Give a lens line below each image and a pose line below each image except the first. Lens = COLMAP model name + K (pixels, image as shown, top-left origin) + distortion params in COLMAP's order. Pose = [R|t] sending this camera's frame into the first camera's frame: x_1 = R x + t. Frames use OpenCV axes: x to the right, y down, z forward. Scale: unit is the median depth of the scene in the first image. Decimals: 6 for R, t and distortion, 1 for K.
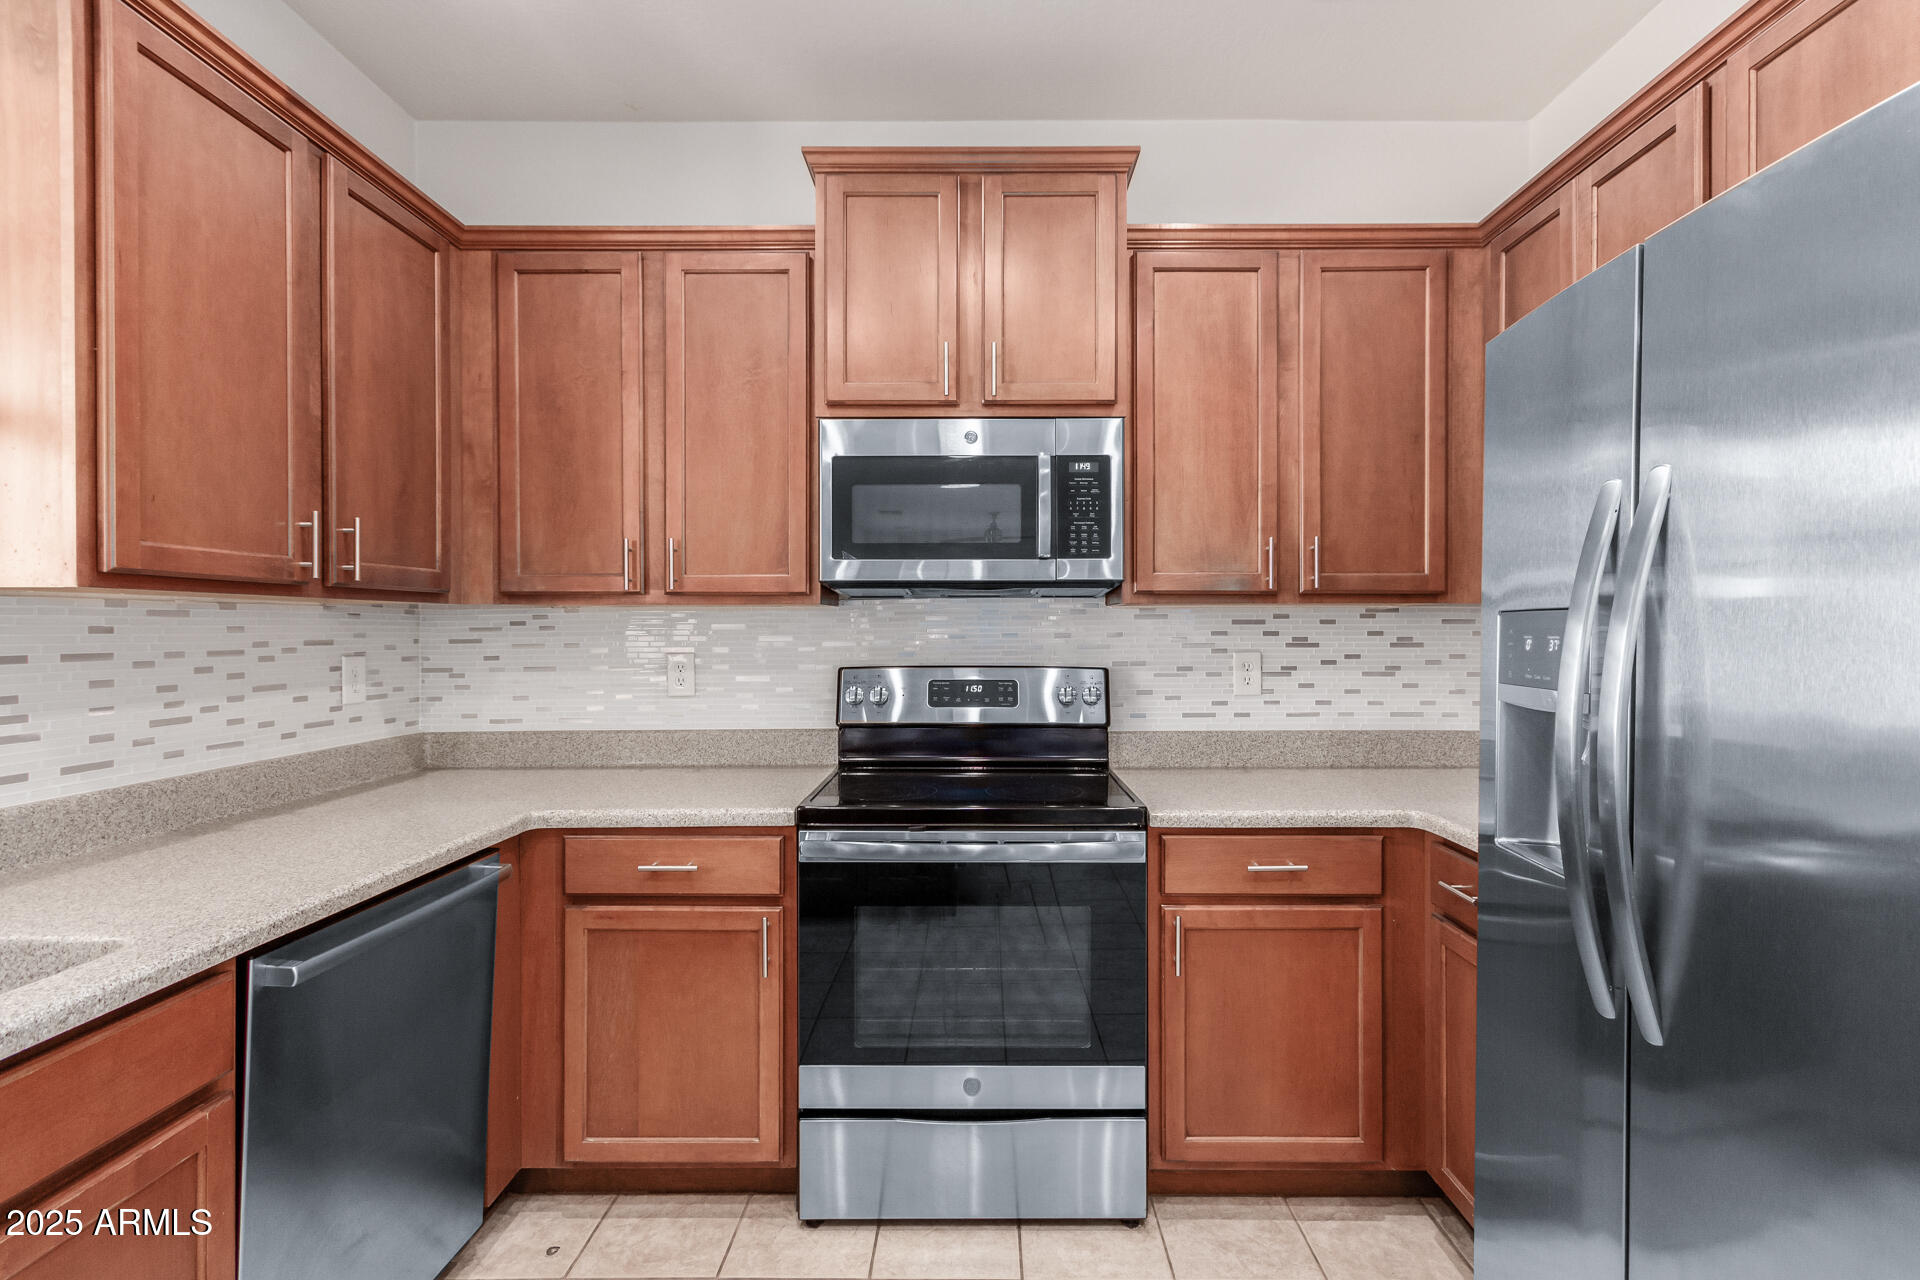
lens RADIAL K [[973.3, 0, 944.5], [0, 973.3, 630.0], [0, 0, 1]] dist [0.003615, 0.004806]
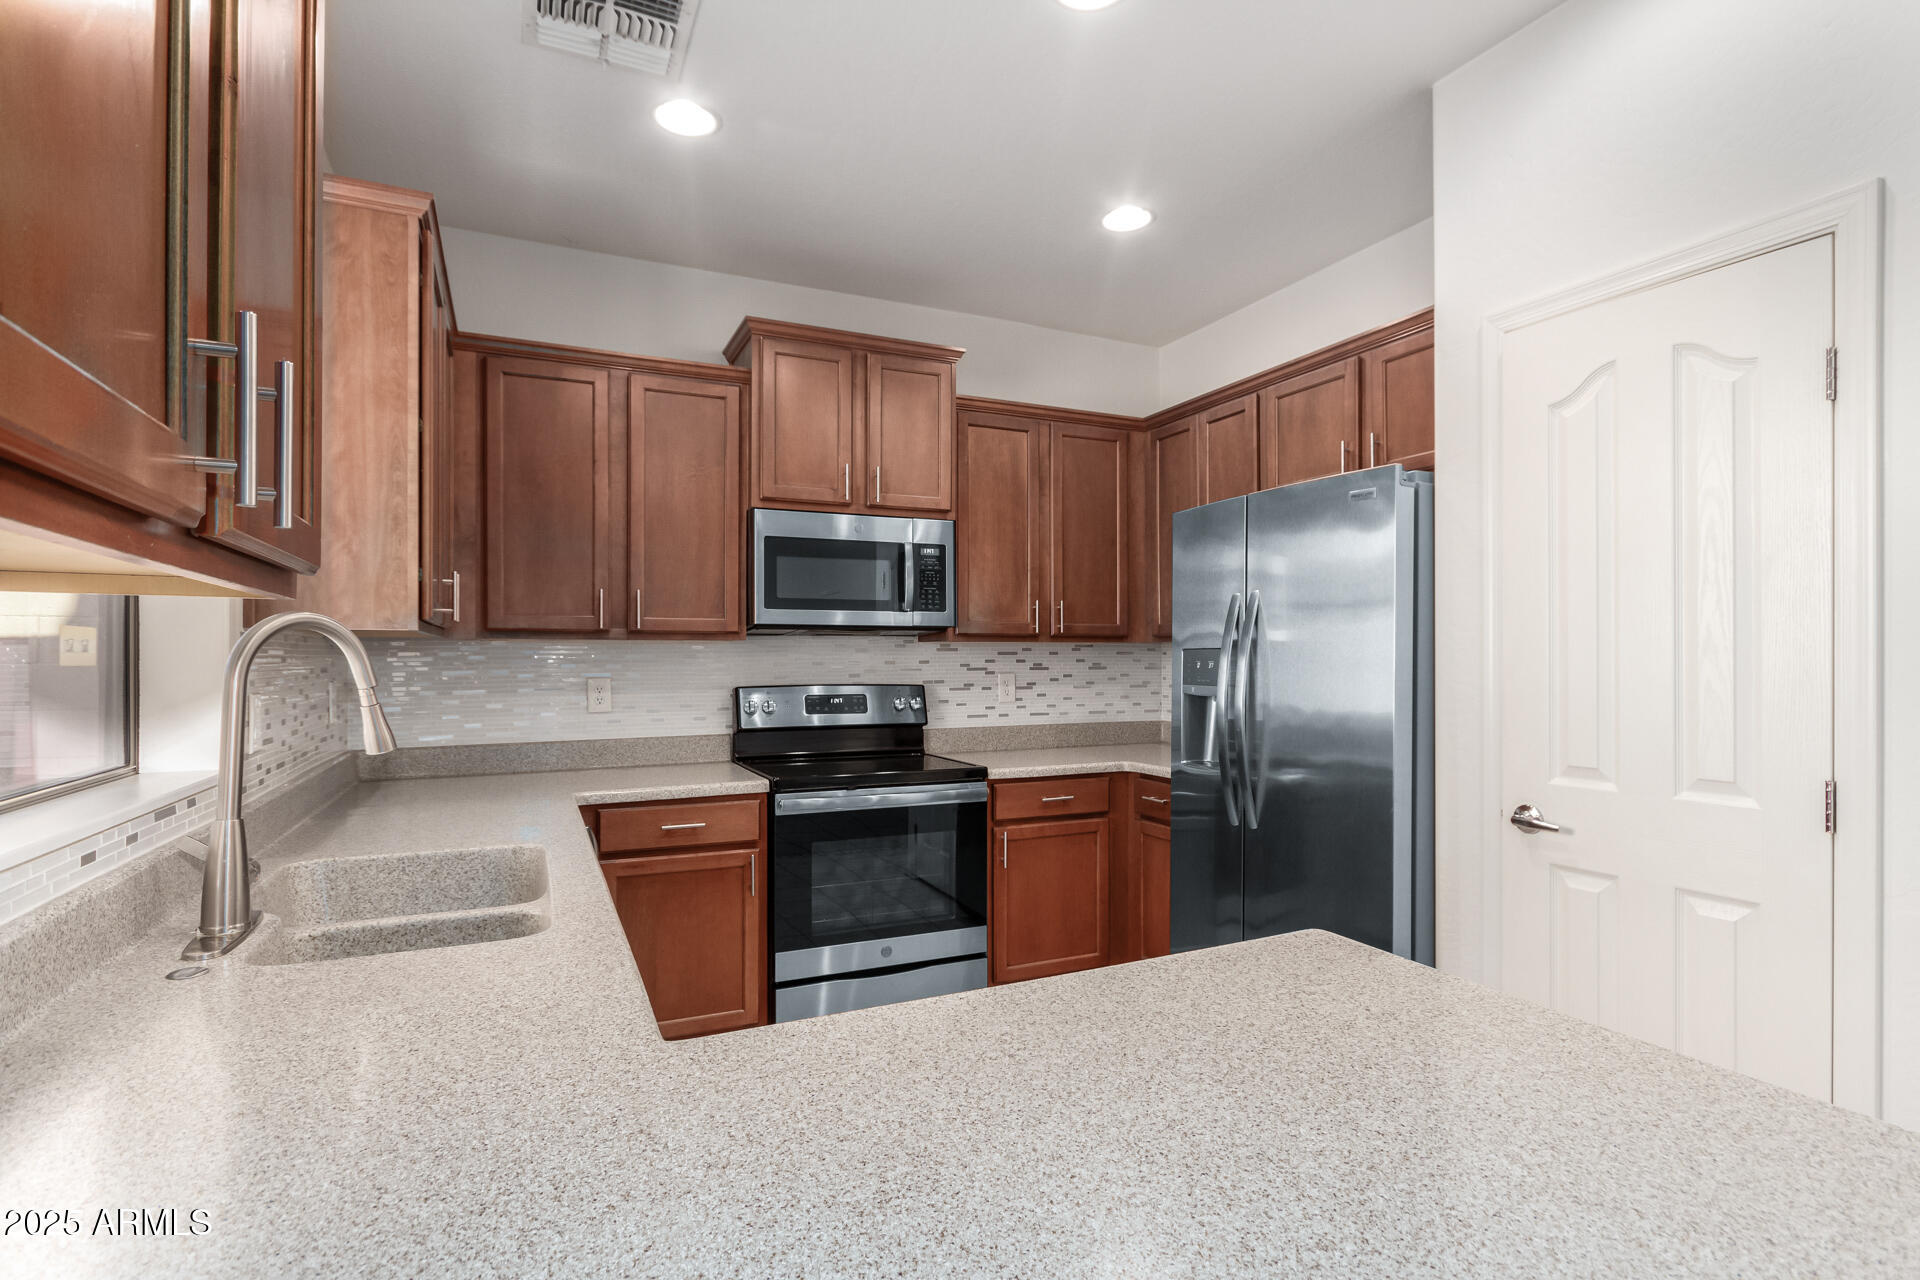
lens RADIAL K [[1005.0, 0, 1023.4], [0, 1005.0, 654.9], [0, 0, 1]] dist [-0.002569, 0.000738]
pose [[0.888616, 0.000498, 0.458651, -0.450360], [0.001560, 0.999990, -0.004110, 0.000609], [-0.458649, 0.004367, 0.888607, -0.464106]]
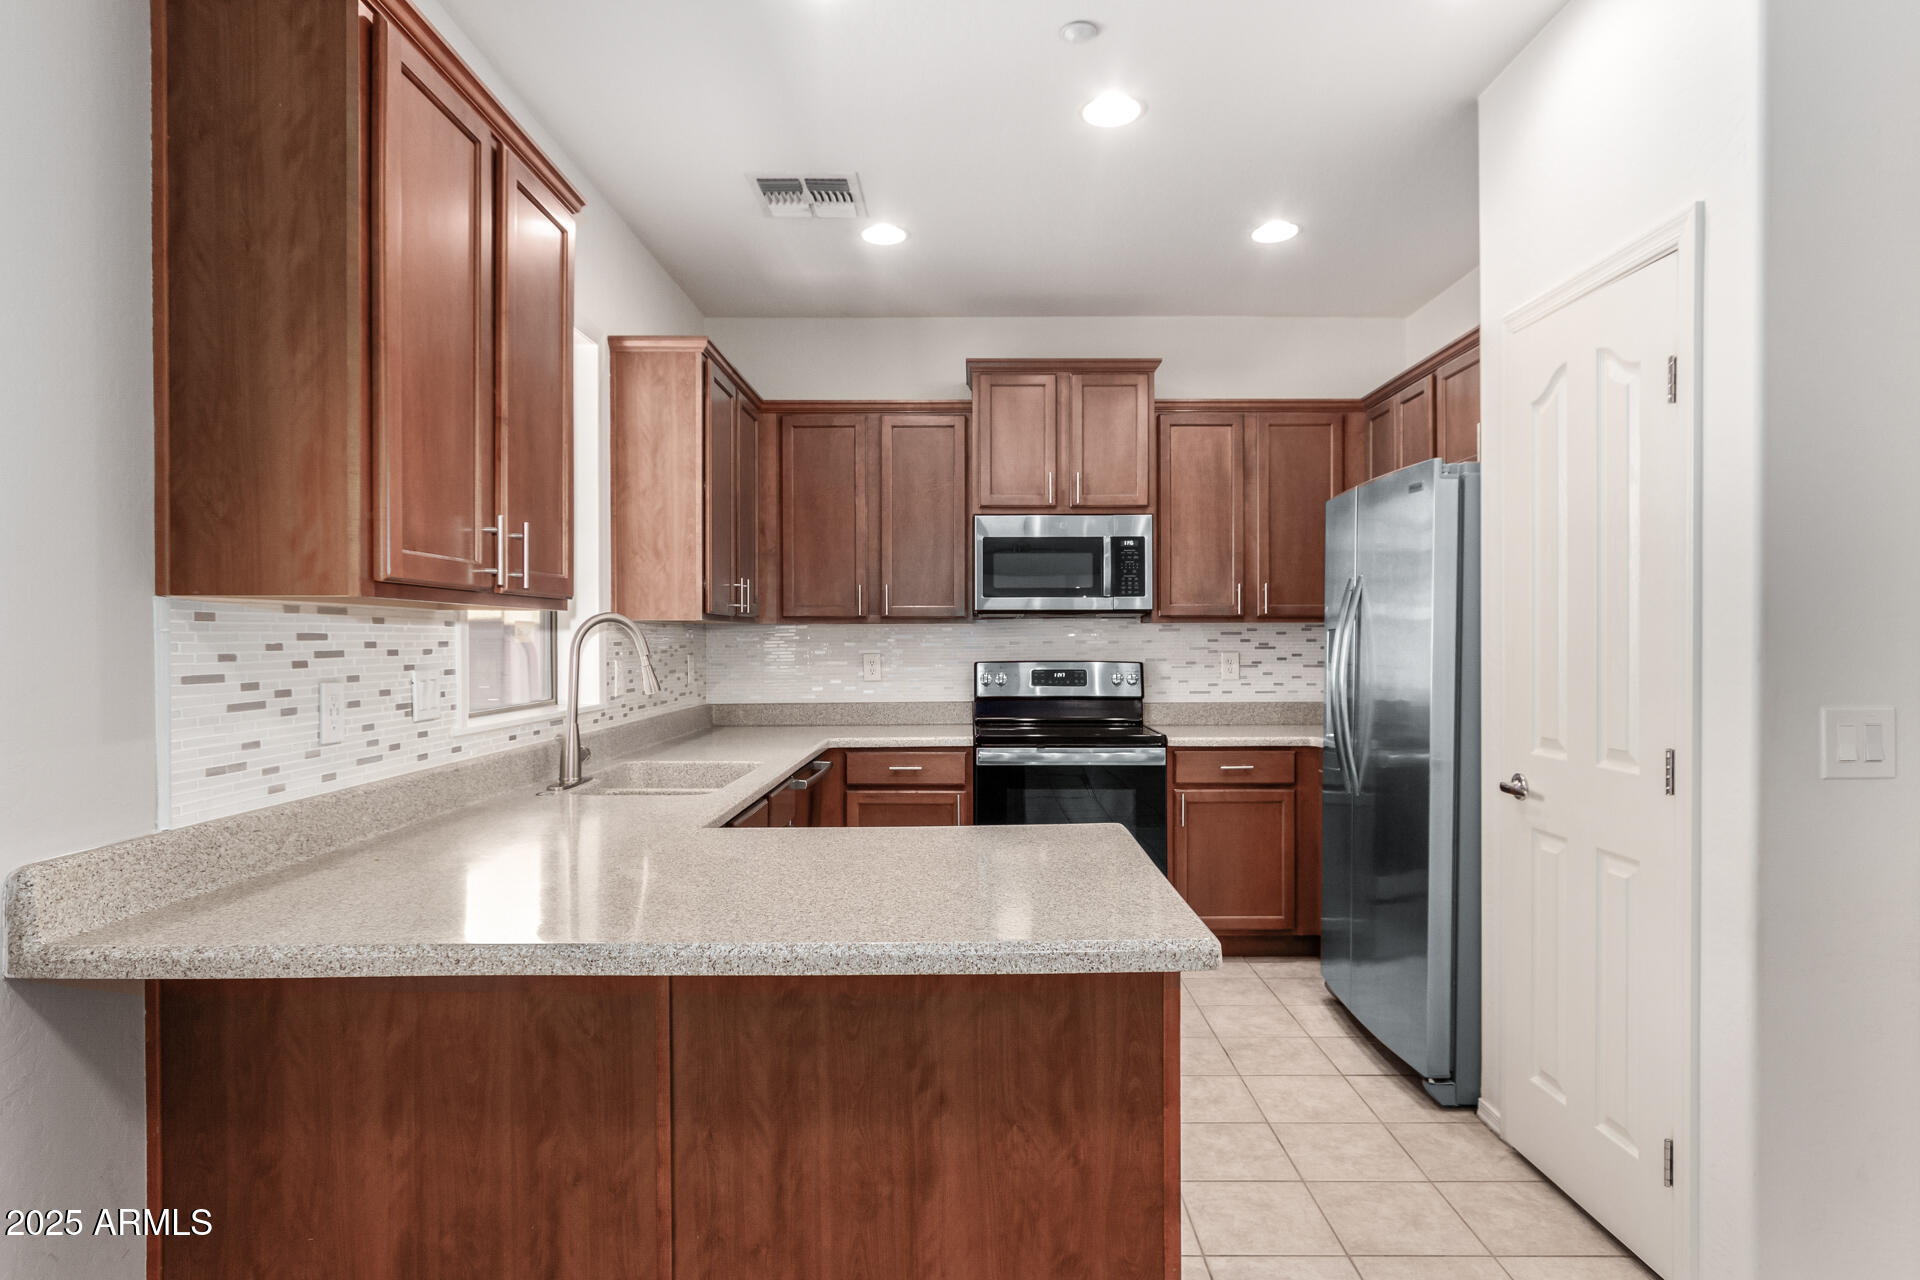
lens RADIAL K [[1111.5, 0, 951.1], [0, 1111.5, 637.5], [0, 0, 1]] dist [-0.005924, 0.000356]
pose [[0.999966, -0.001302, 0.008107, -0.187433], [0.001317, 0.999997, -0.001923, 0.001657], [-0.008104, 0.001934, 0.999965, -0.955091]]
